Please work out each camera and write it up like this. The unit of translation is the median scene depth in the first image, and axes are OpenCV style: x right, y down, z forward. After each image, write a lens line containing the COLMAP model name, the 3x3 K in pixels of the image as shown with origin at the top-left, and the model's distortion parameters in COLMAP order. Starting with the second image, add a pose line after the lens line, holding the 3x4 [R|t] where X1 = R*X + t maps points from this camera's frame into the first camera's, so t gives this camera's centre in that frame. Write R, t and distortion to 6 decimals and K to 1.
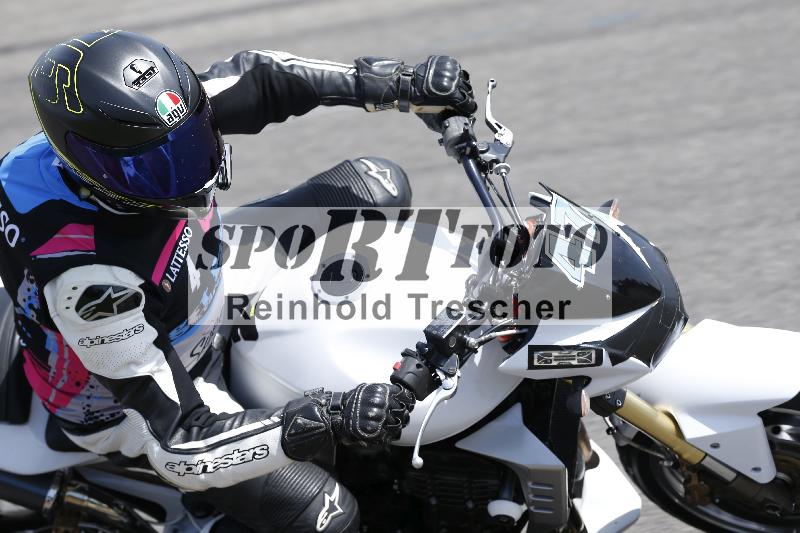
lens RADIAL K [[3867.3, 0, 400.0], [0, 3867.3, 266.5], [0, 0, 1]] dist [-0.396036, -1.644207]
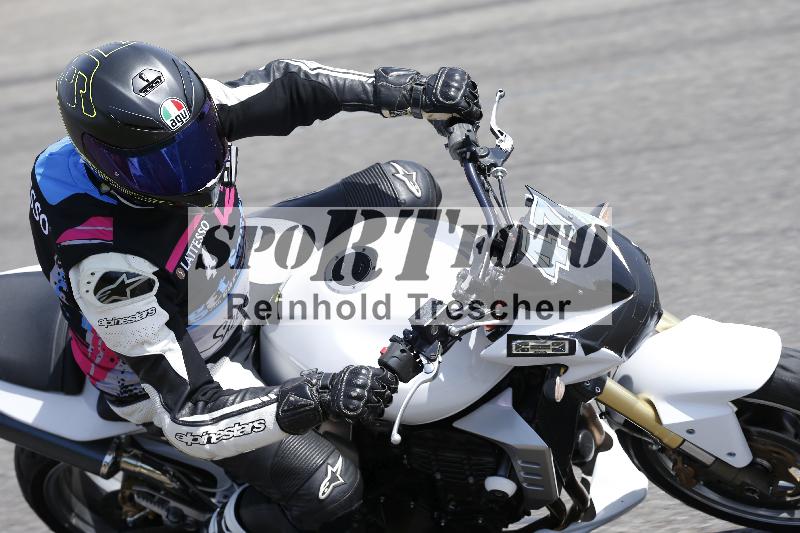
lens RADIAL K [[3867.3, 0, 400.0], [0, 3867.3, 266.5], [0, 0, 1]] dist [-0.396036, -1.644207]
pose [[0.992740, 0.021591, -0.118323, 0.132027], [-0.020855, 0.999755, 0.007456, -0.006452], [0.118455, -0.004934, 0.992947, -0.089656]]
